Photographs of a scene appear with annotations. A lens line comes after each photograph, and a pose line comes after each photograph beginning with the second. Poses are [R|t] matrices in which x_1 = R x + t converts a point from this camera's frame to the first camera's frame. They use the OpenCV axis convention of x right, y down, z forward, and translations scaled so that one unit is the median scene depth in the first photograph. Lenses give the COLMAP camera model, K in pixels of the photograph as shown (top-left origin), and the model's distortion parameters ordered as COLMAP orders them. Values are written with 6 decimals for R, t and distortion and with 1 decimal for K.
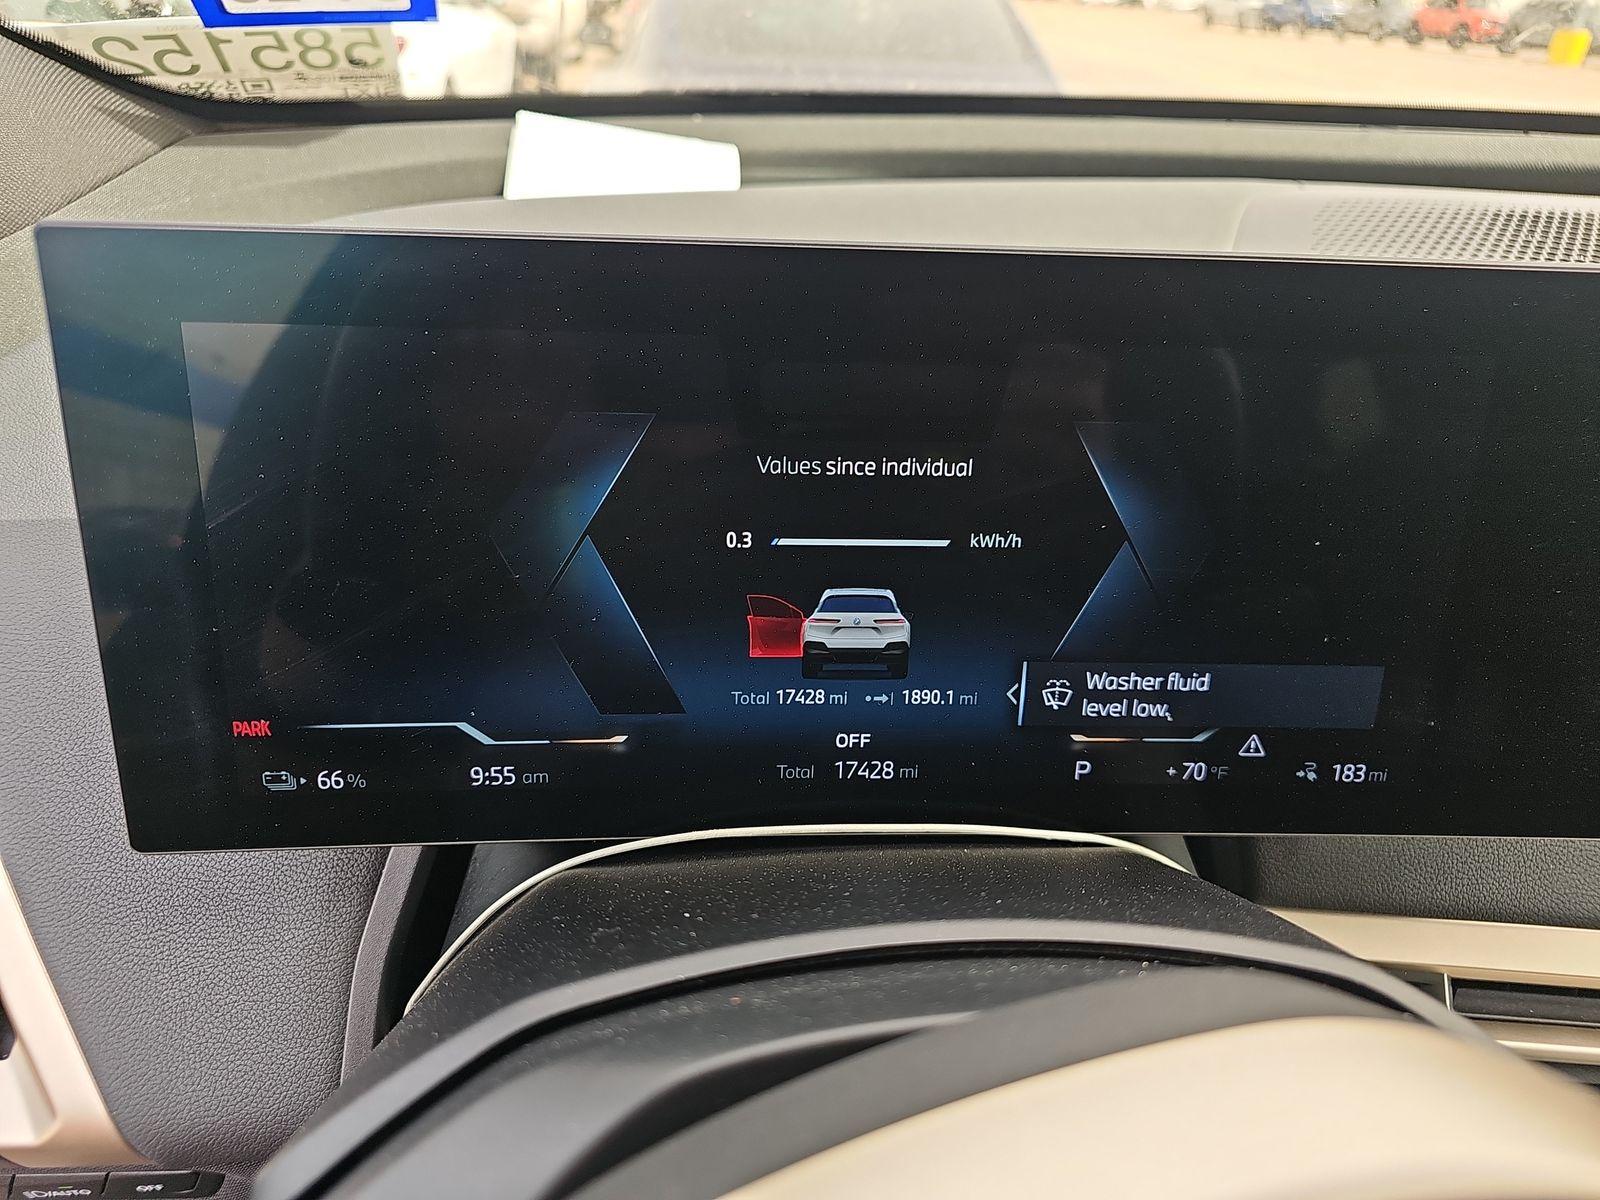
lens RADIAL K [[1066.9, 0, 802.2], [0, 1066.9, 590.2], [0, 0, 1]] dist [0.027744, -0.015566]
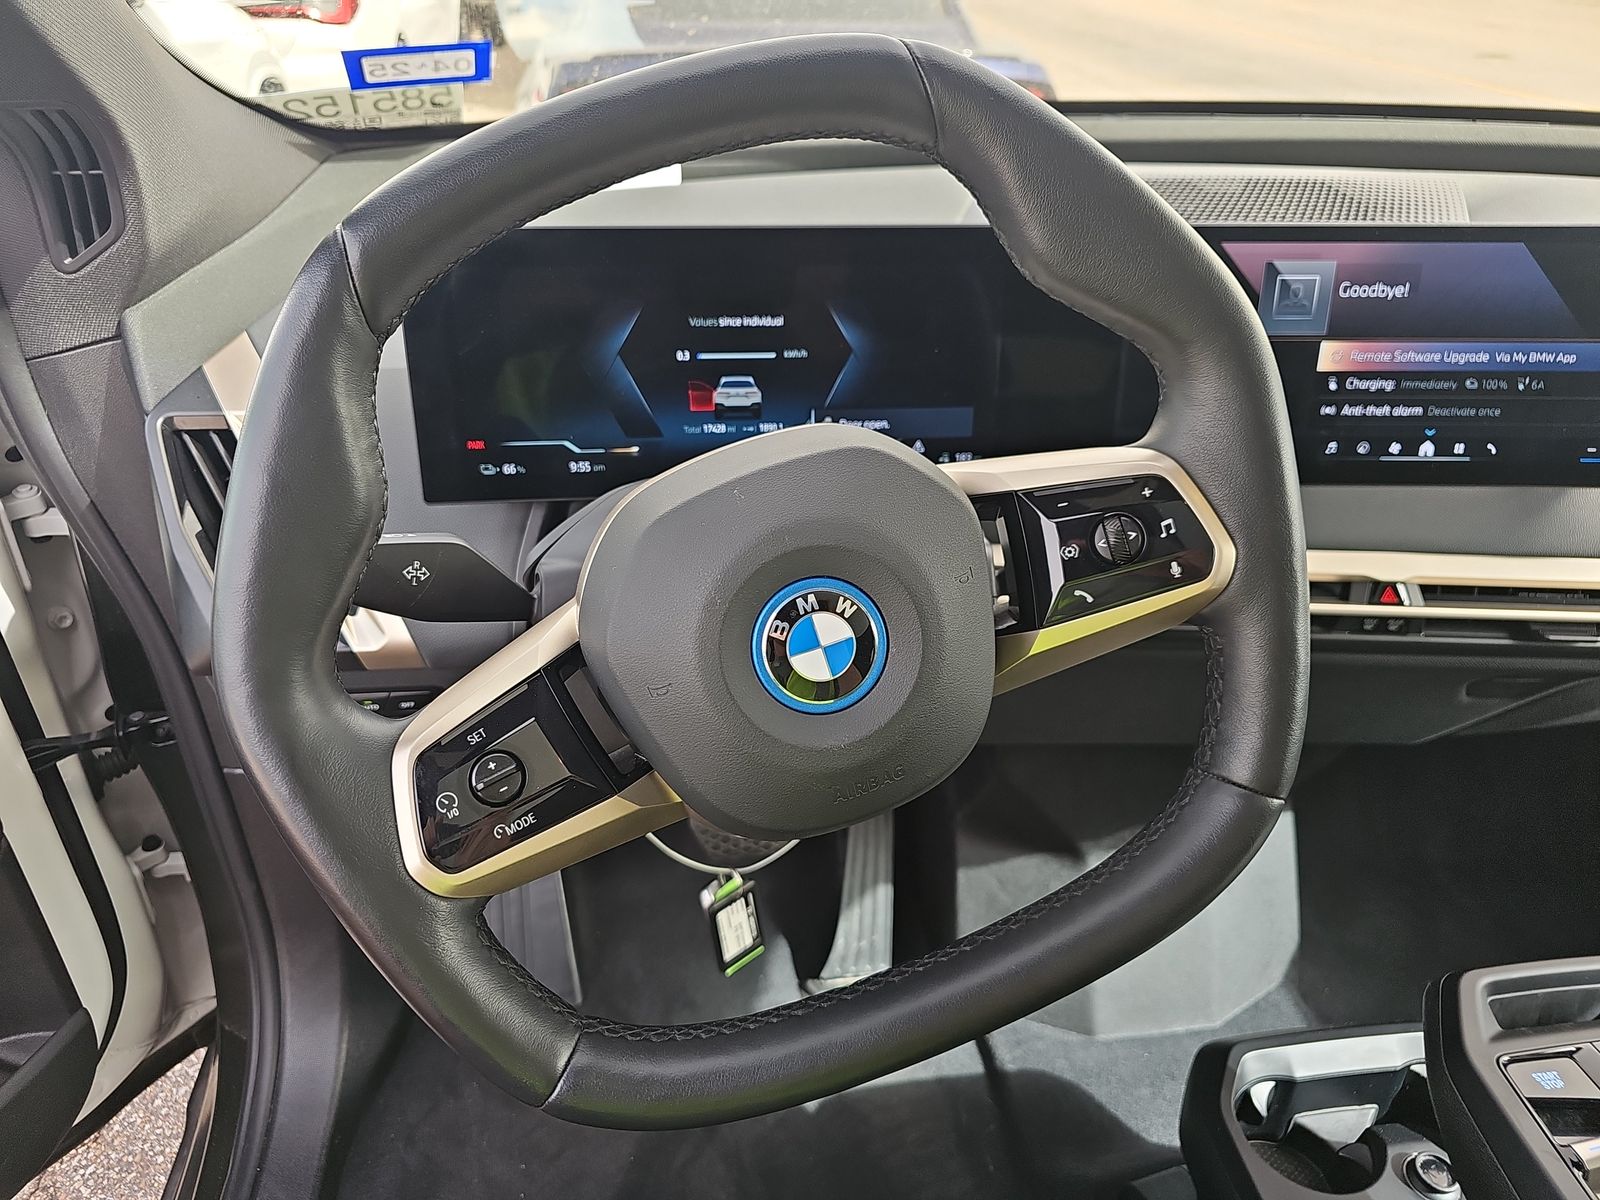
lens RADIAL K [[1066.9, 0, 801.8], [0, 1066.9, 591.0], [0, 0, 1]] dist [0.027744, -0.015566]
pose [[0.998871, -0.038622, 0.027677, 0.106589], [0.037234, 0.998103, 0.049026, 0.337077], [-0.029518, -0.047940, 0.998414, -1.269061]]
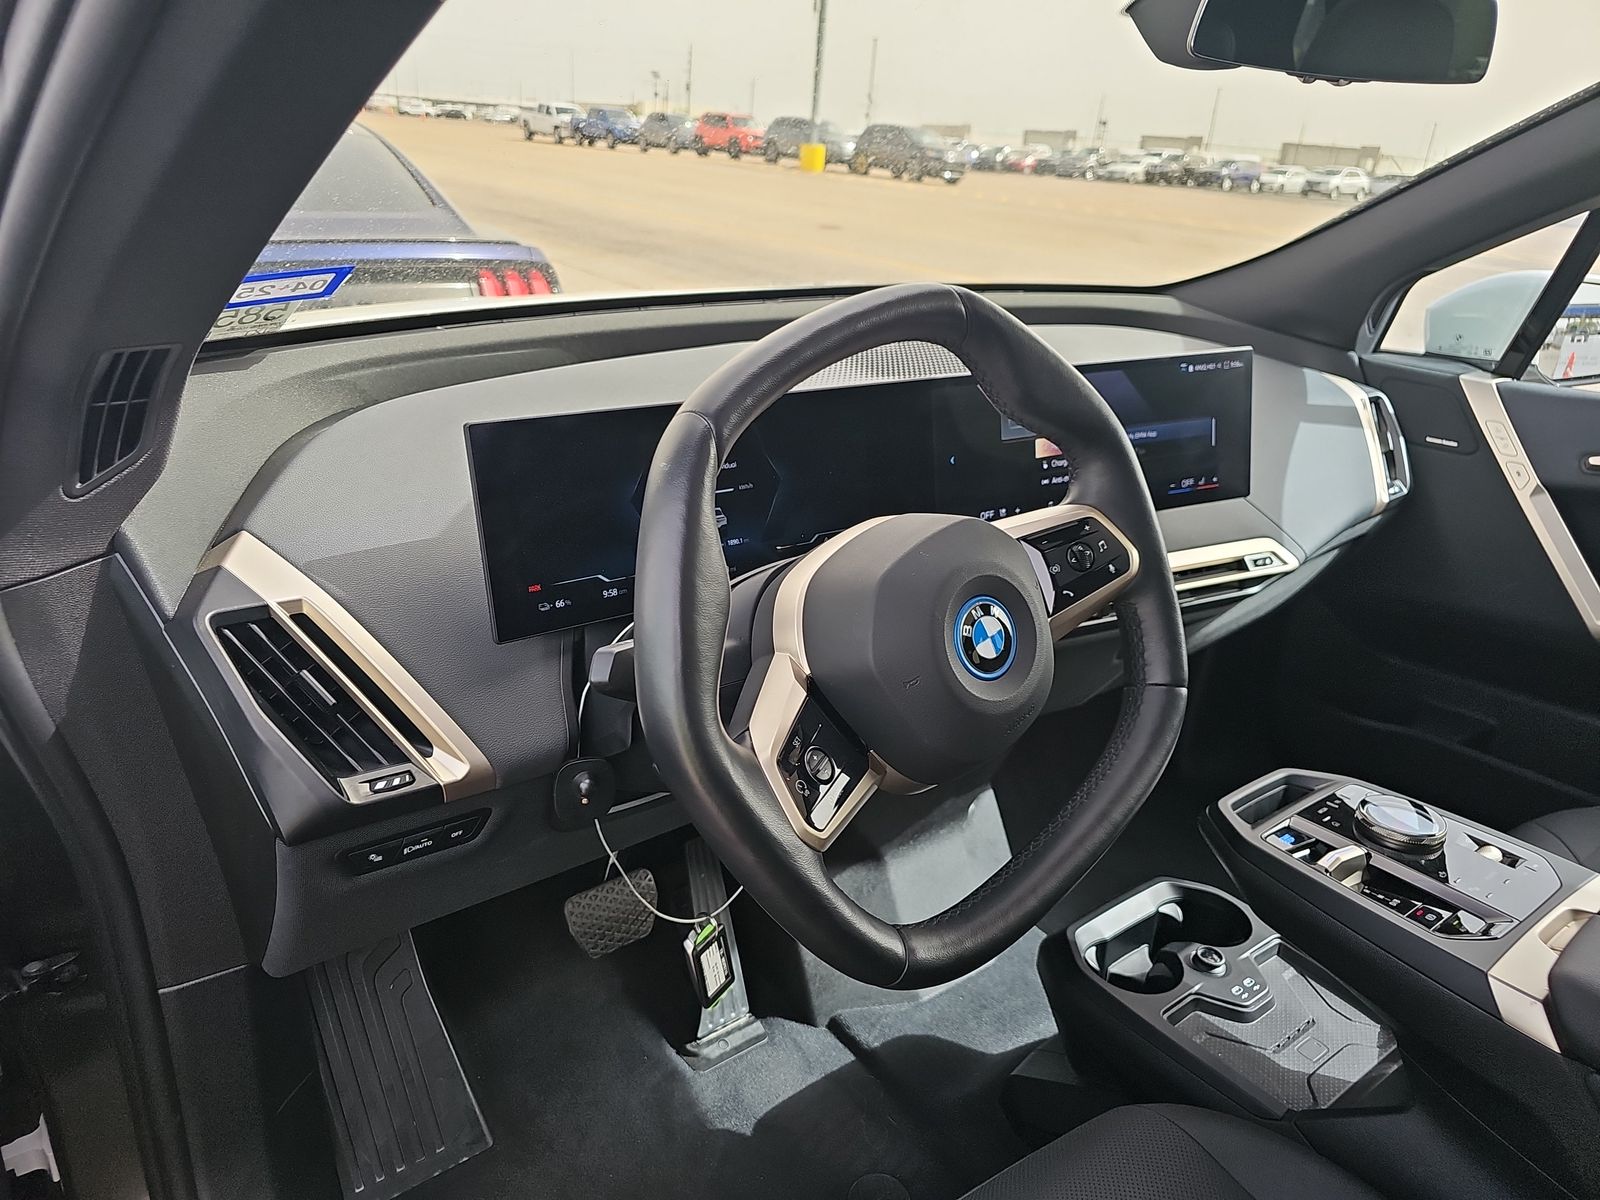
lens RADIAL K [[1066.9, 0, 773.4], [0, 1066.9, 600.8], [0, 0, 1]] dist [0.027744, -0.015566]
pose [[0.861433, -0.199736, 0.466947, -1.227092], [0.232565, 0.972493, -0.013059, 0.326707], [-0.451494, 0.119845, 0.884189, -1.683745]]
